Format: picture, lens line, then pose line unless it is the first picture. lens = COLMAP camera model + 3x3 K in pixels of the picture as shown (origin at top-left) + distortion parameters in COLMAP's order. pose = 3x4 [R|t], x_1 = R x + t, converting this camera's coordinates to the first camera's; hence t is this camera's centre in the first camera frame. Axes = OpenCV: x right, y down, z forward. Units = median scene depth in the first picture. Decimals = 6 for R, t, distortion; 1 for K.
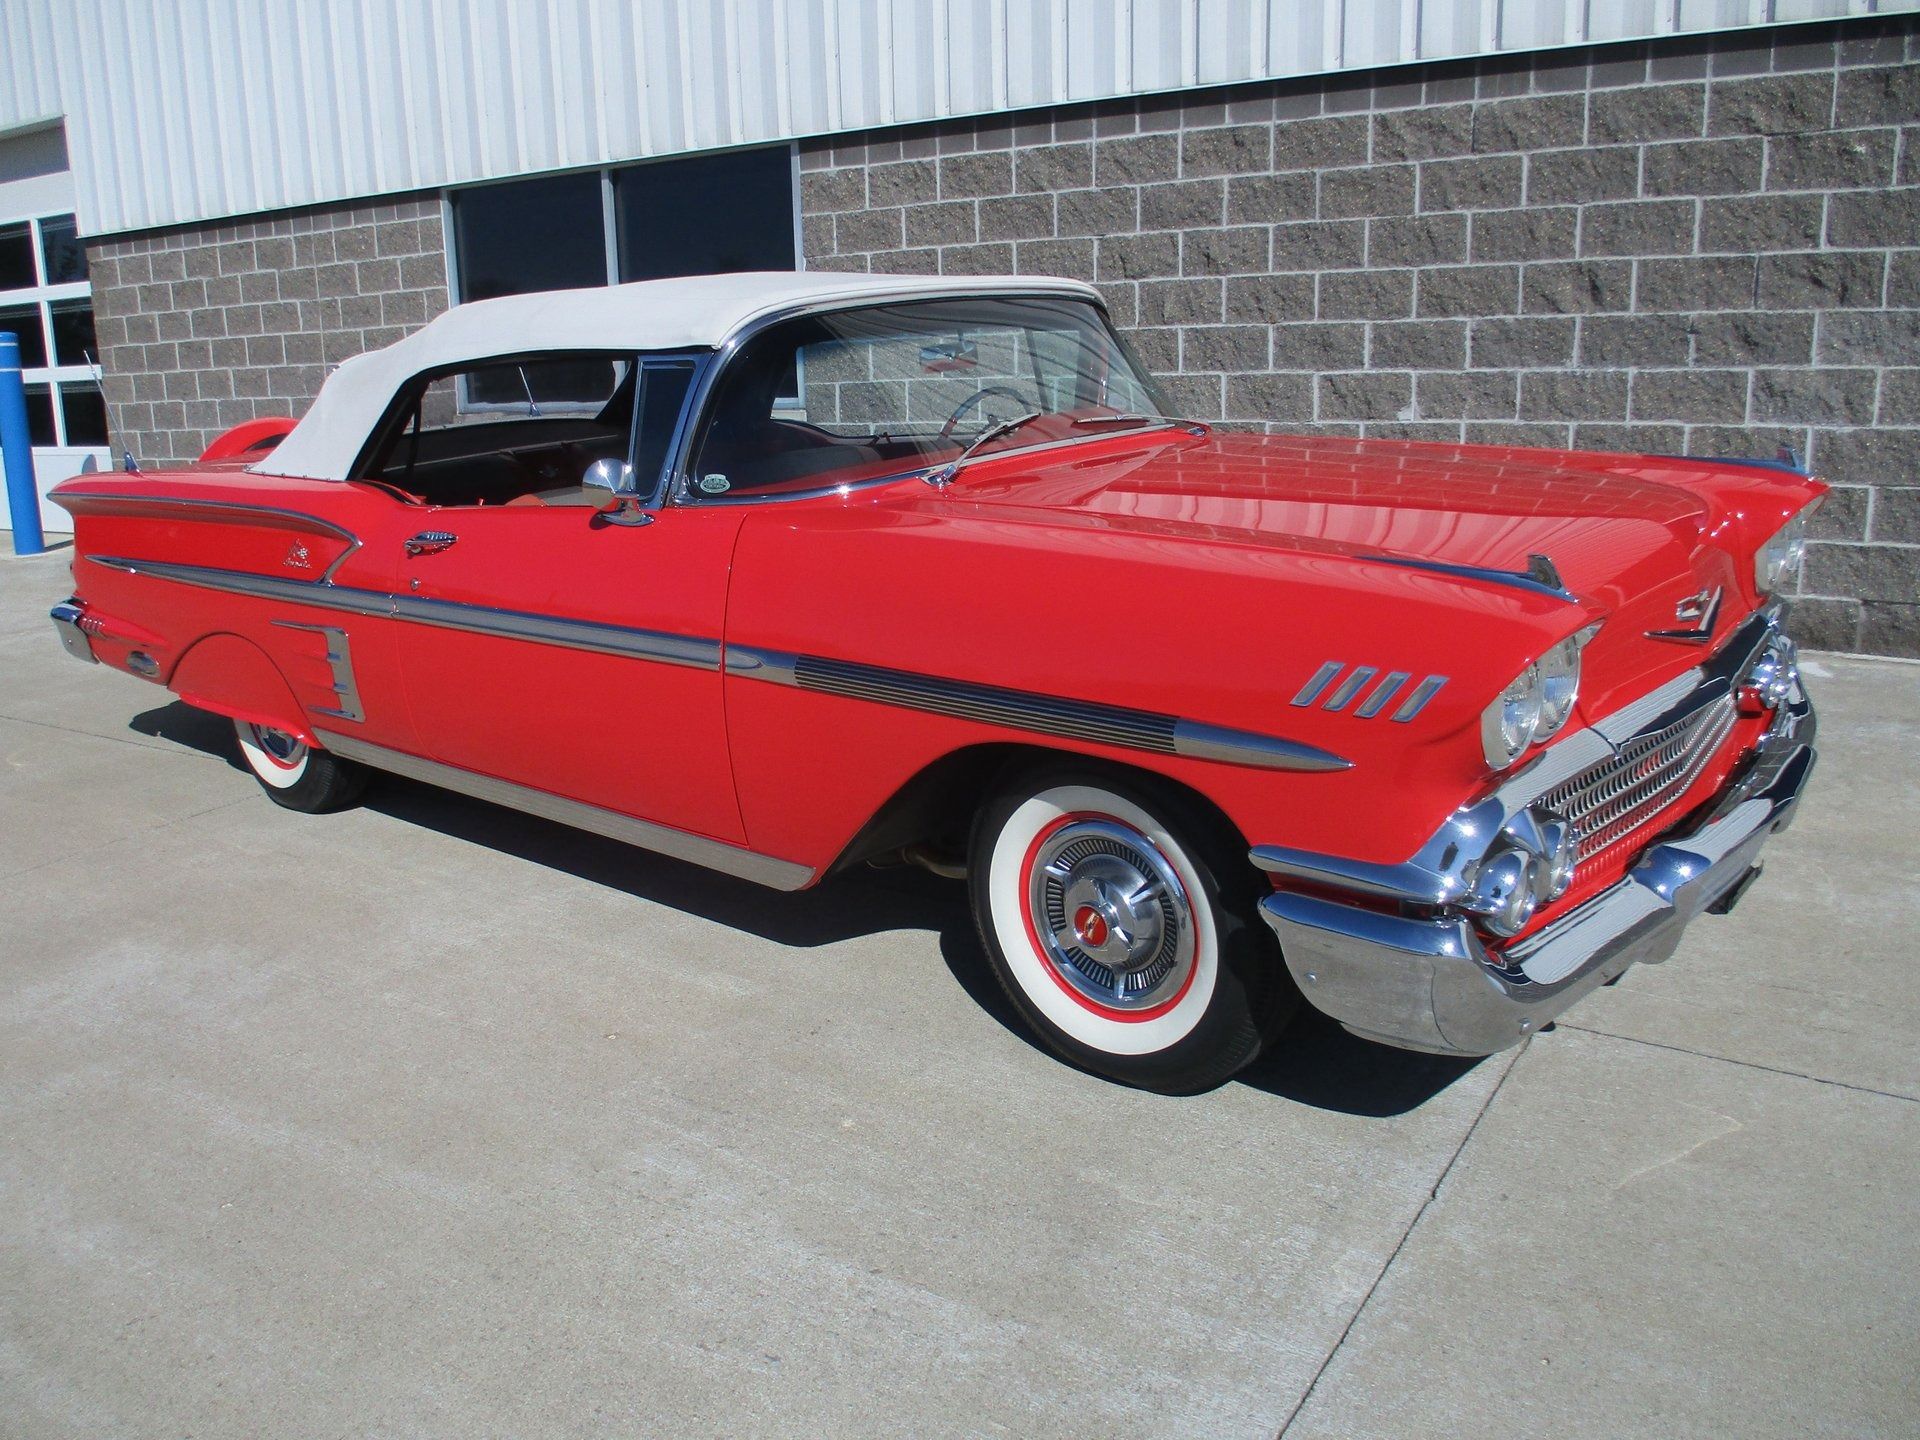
lens RADIAL K [[1626.2, 0, 943.1], [0, 1626.2, 692.2], [0, 0, 1]] dist [-0.033074, 0.009926]
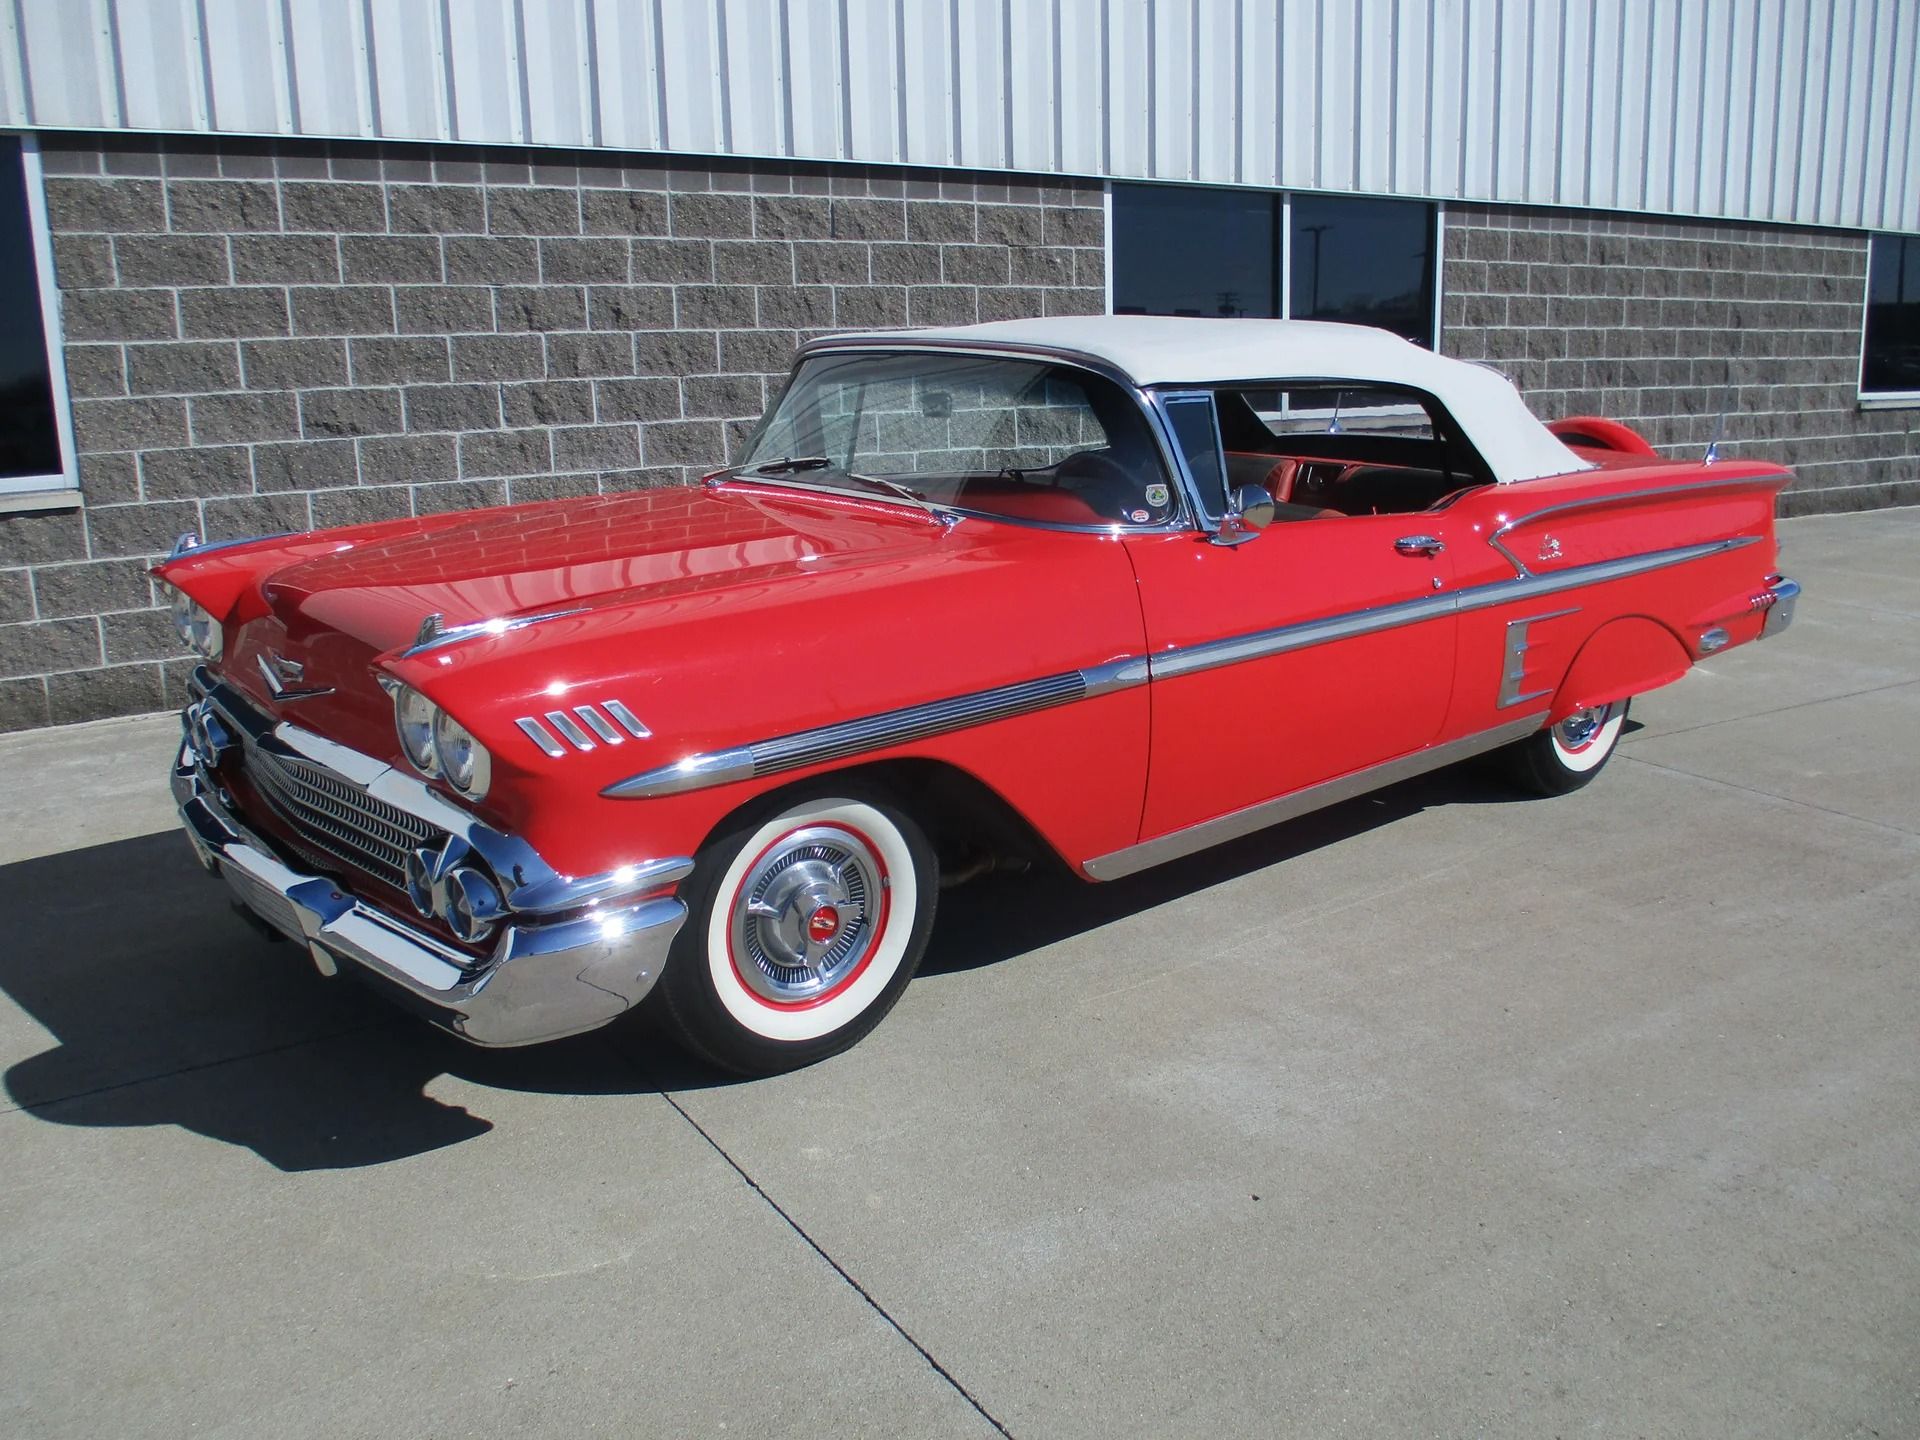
lens RADIAL K [[1626.2, 0, 958.0], [0, 1626.2, 692.0], [0, 0, 1]] dist [-0.033074, 0.009926]
pose [[0.402178, -0.166413, 0.900311, -0.748930], [0.204577, 0.974814, 0.088798, -0.080881], [-0.892413, 0.148471, 0.426093, 0.409772]]
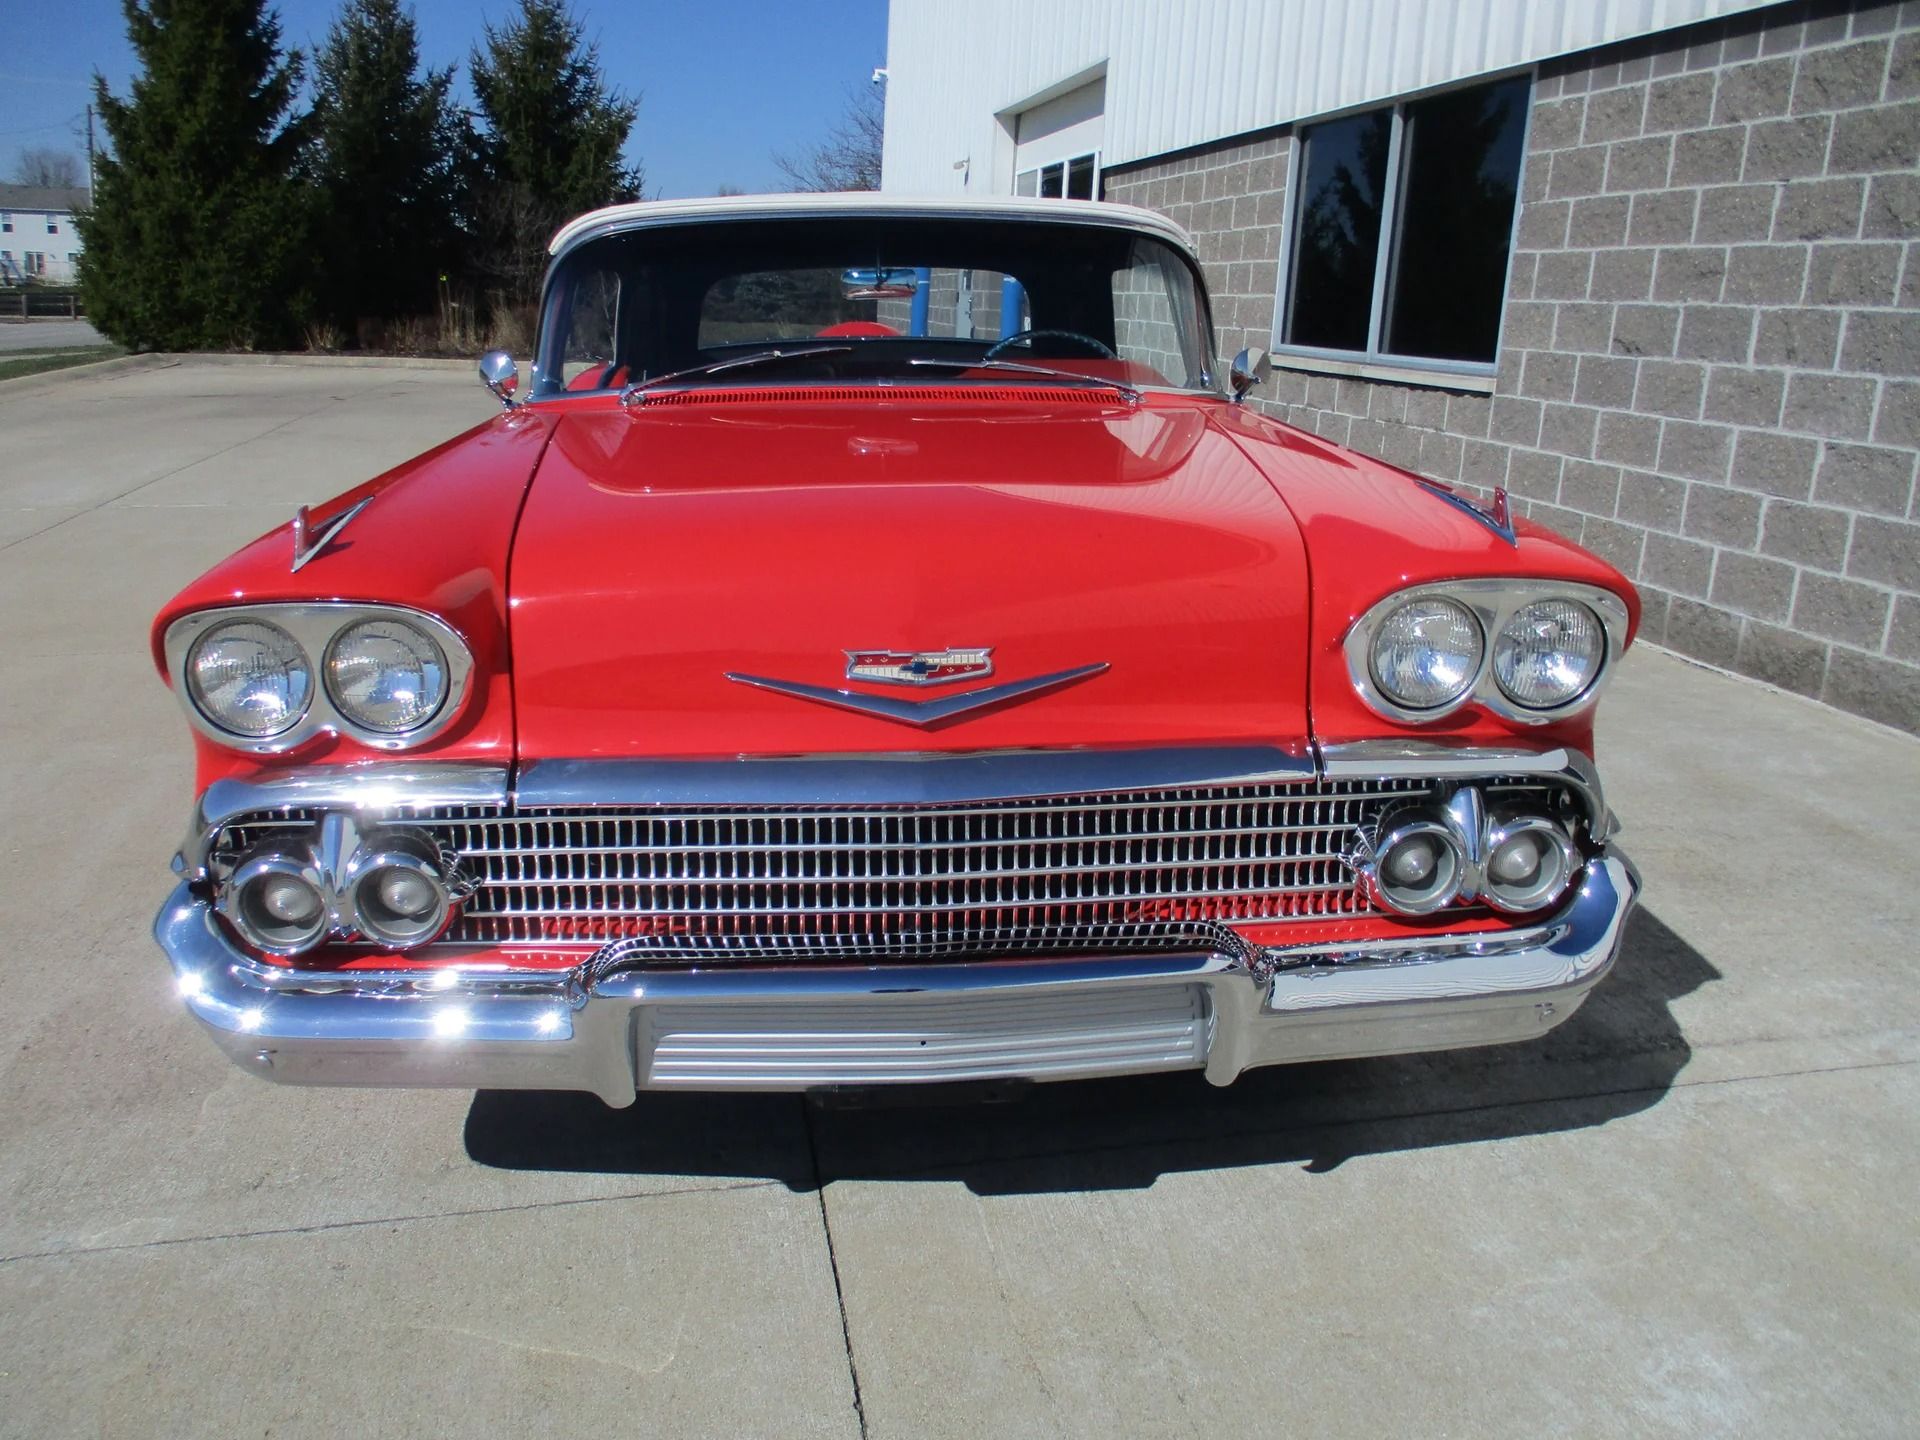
lens RADIAL K [[1626.2, 0, 932.3], [0, 1626.2, 681.6], [0, 0, 1]] dist [-0.033074, 0.009926]
pose [[0.691308, 0.229027, -0.685303, 0.414436], [-0.216298, 0.970539, 0.106159, -0.054379], [0.689426, 0.074842, 0.720479, 0.225798]]
